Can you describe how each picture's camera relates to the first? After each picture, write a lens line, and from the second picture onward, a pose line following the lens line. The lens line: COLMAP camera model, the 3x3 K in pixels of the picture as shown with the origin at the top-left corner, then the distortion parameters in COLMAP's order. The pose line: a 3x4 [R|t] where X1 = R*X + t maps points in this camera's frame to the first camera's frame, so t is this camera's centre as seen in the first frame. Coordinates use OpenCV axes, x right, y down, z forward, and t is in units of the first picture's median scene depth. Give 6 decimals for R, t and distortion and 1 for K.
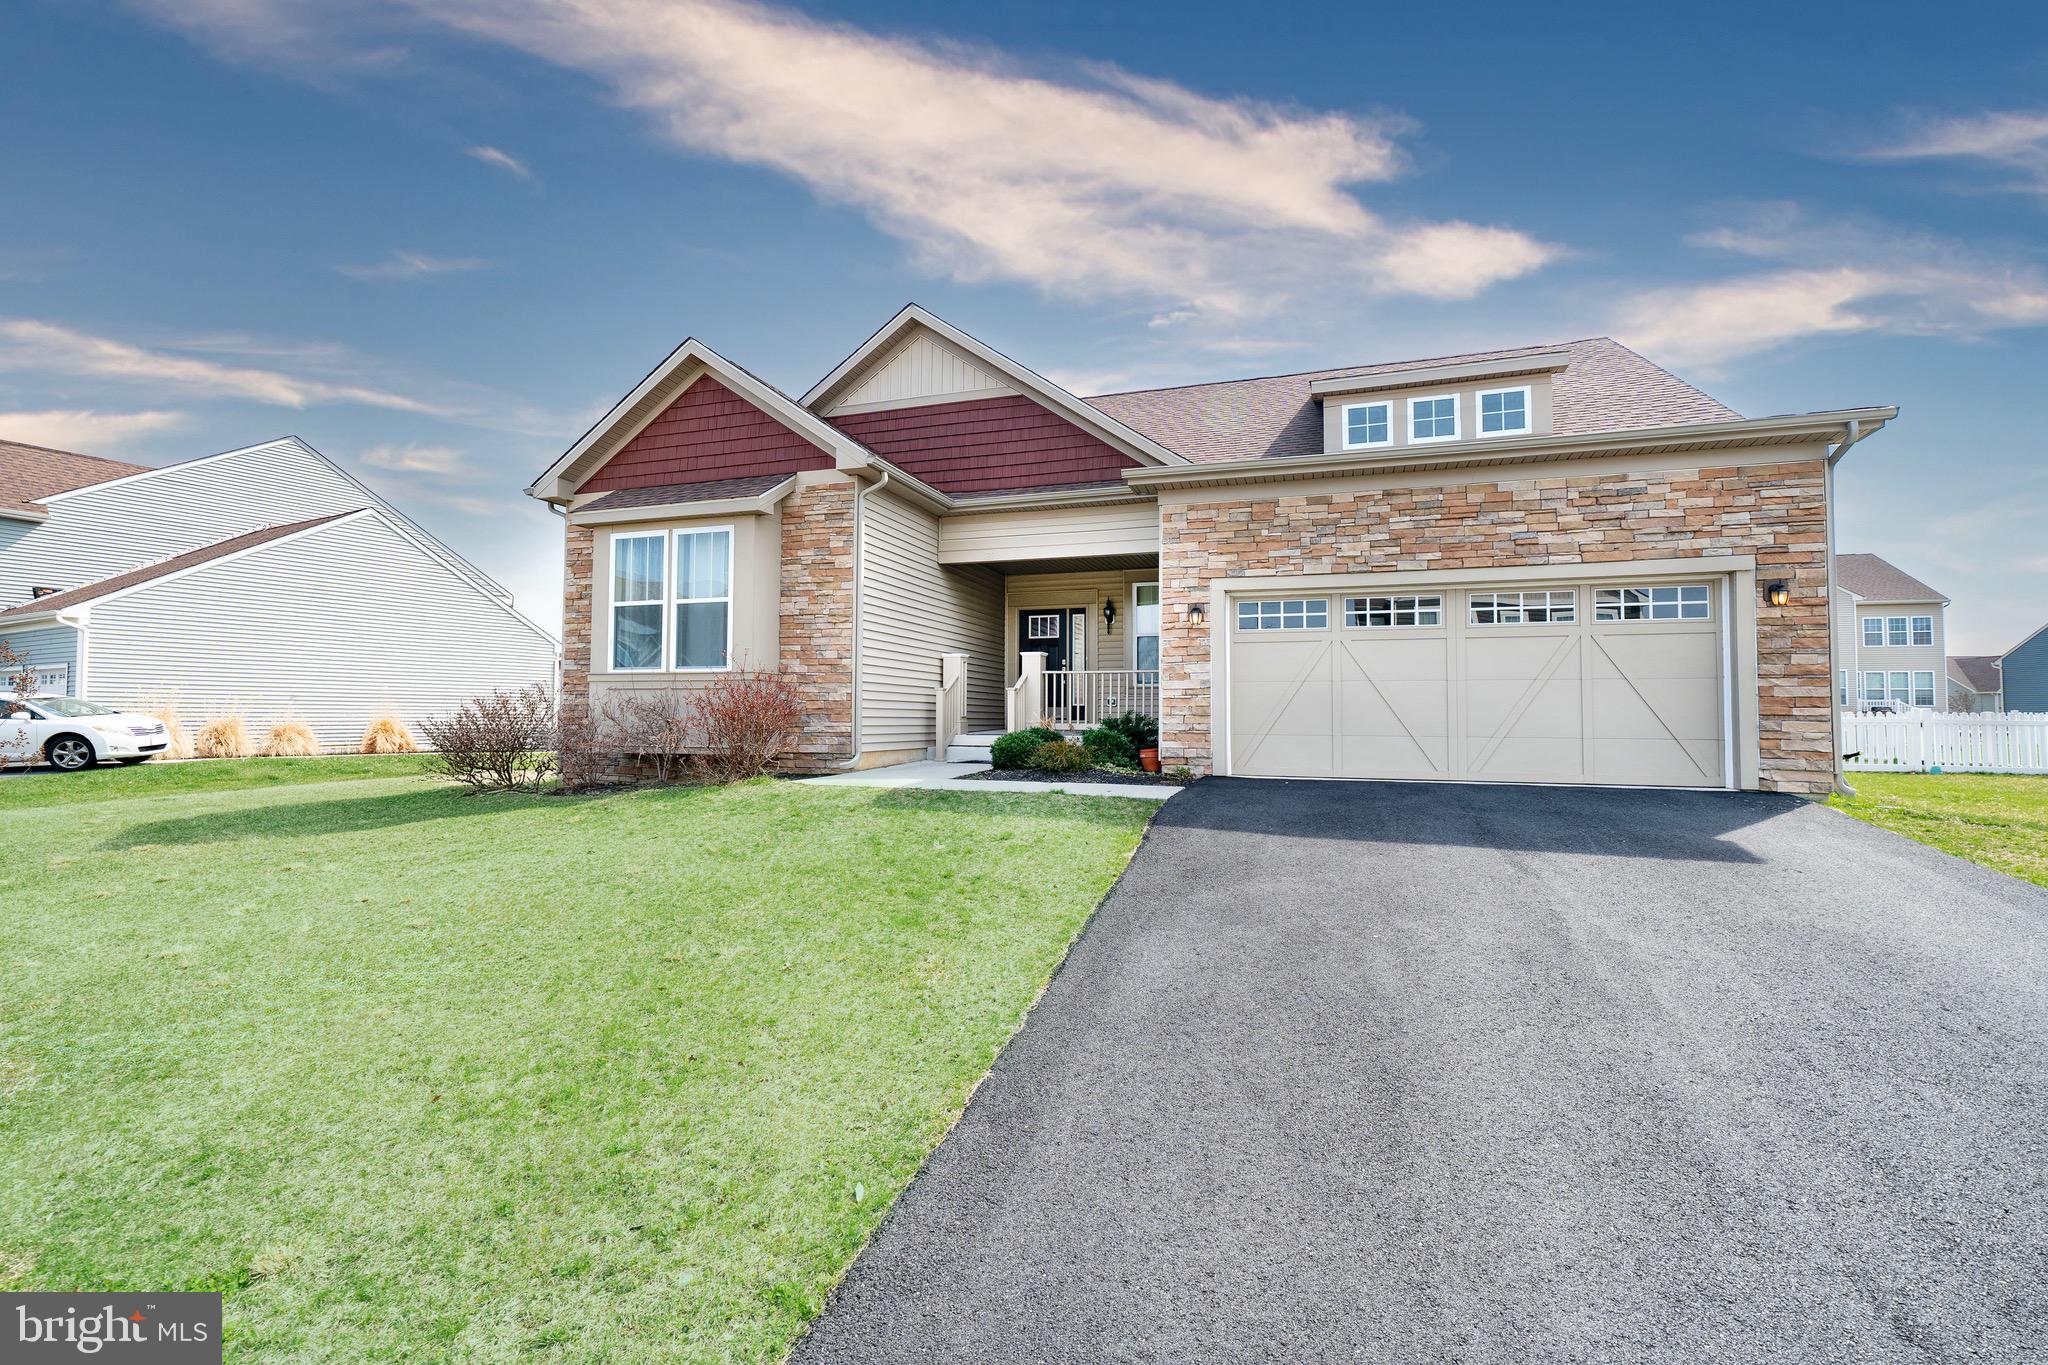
lens RADIAL K [[681.4, 0, 1023.1], [0, 681.4, 647.1], [0, 0, 1]] dist [-0.000512, -0.000028]
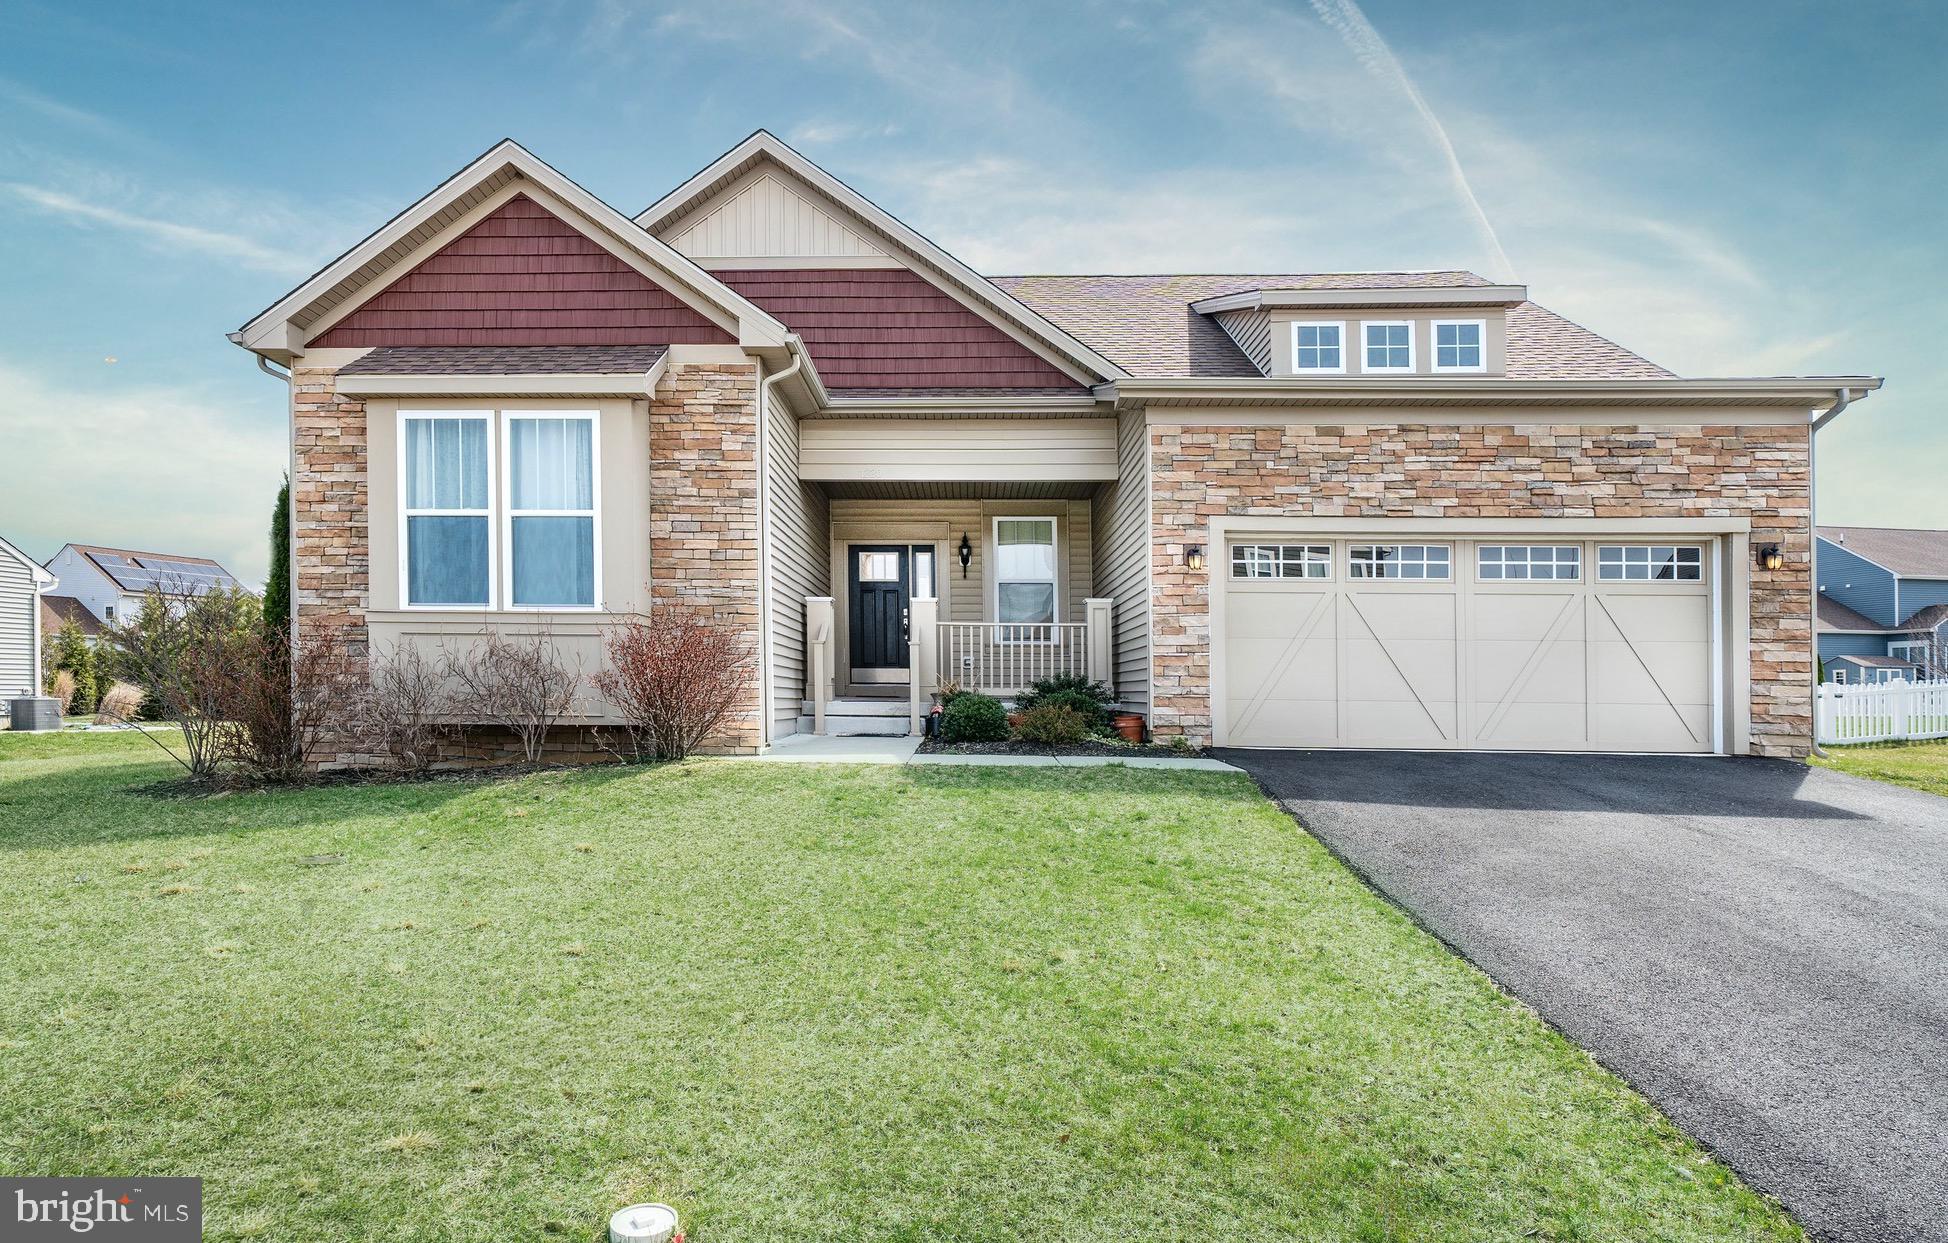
lens RADIAL K [[857.2, 0, 974.0], [0, 857.2, 621.5], [0, 0, 1]] dist [0.000083, -0.000278]
pose [[0.977381, 0.020955, 0.210446, -0.225673], [-0.027356, 0.999246, 0.027549, 0.009273], [-0.209710, -0.032683, 0.977217, 0.016334]]
